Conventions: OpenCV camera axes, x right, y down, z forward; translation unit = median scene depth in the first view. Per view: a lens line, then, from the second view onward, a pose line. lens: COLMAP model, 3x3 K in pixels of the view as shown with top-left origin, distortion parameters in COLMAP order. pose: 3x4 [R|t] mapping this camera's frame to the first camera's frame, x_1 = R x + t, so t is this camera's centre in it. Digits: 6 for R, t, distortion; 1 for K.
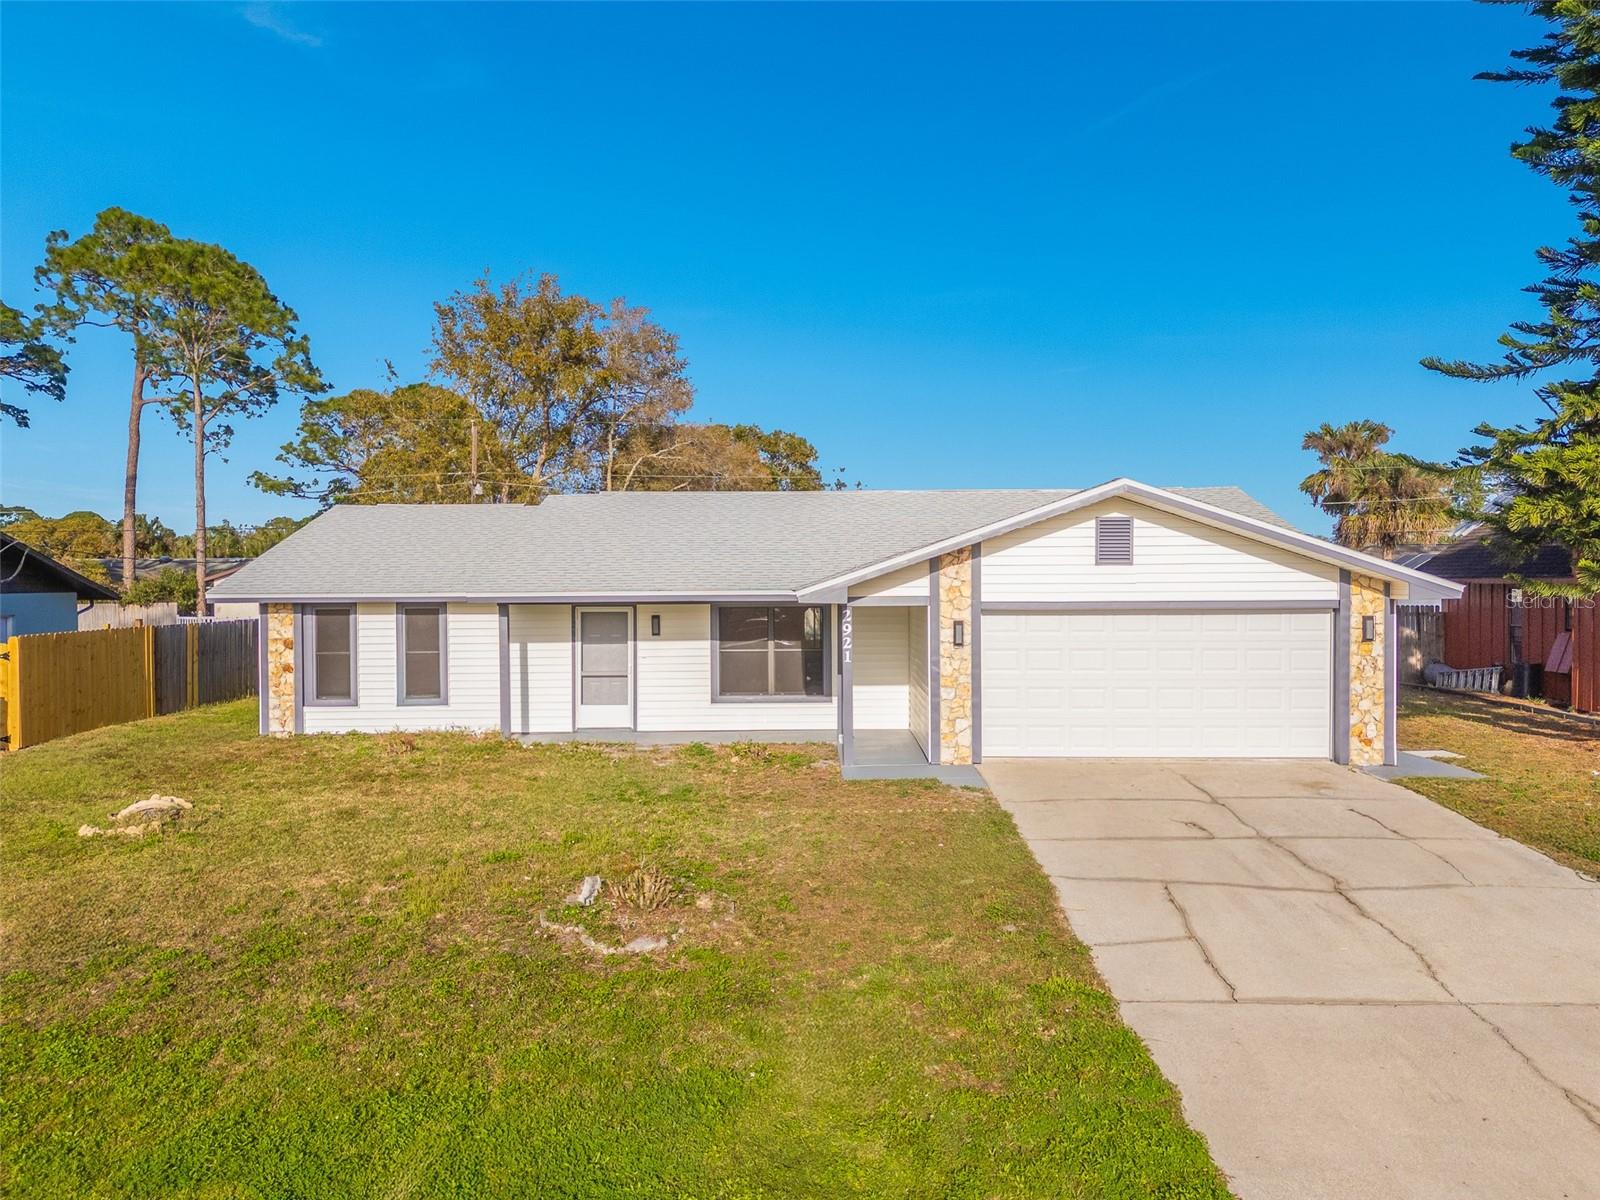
lens RADIAL K [[1180.4, 0, 796.1], [0, 1180.4, 597.3], [0, 0, 1]] dist [0.111043, -0.120754]
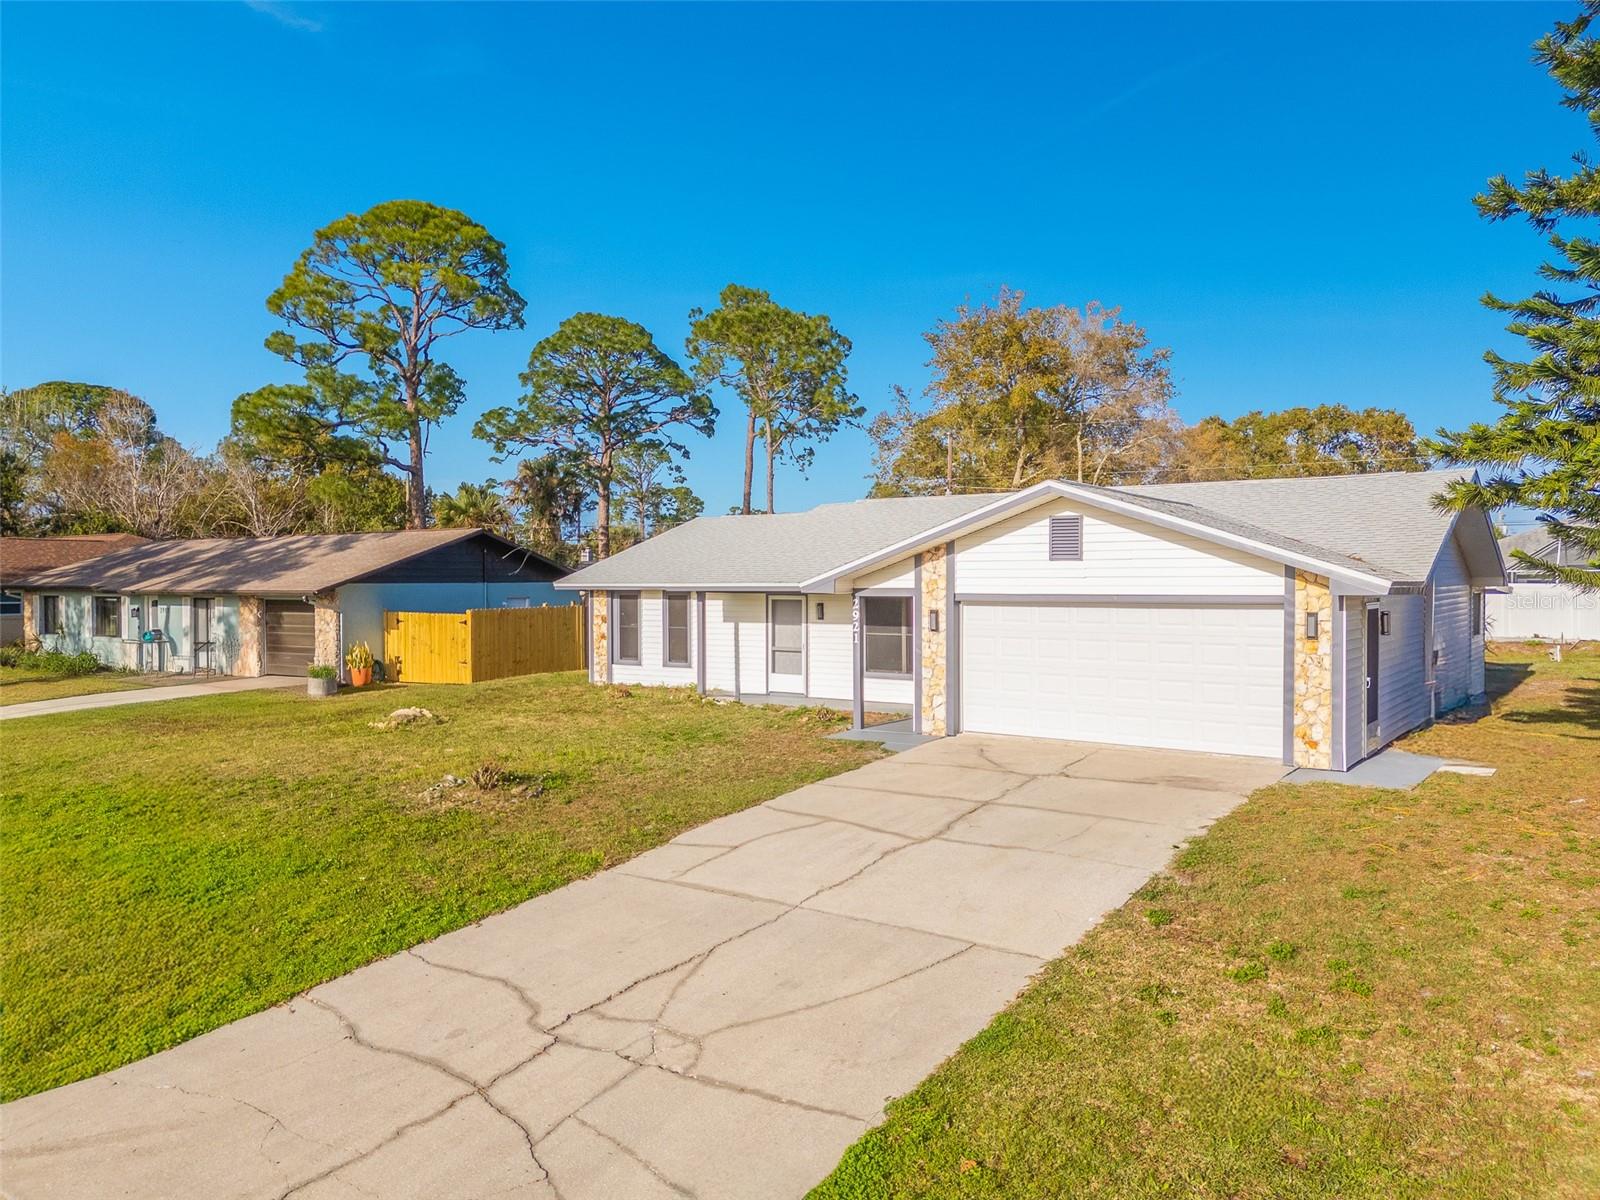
lens RADIAL K [[1180.4, 0, 796.1], [0, 1180.4, 597.3], [0, 0, 1]] dist [0.111043, -0.120754]
pose [[0.824026, 0.012875, -0.566406, 0.671069], [-0.009988, 0.999917, 0.008198, -0.000184], [0.566465, -0.001098, 0.824085, -0.017137]]
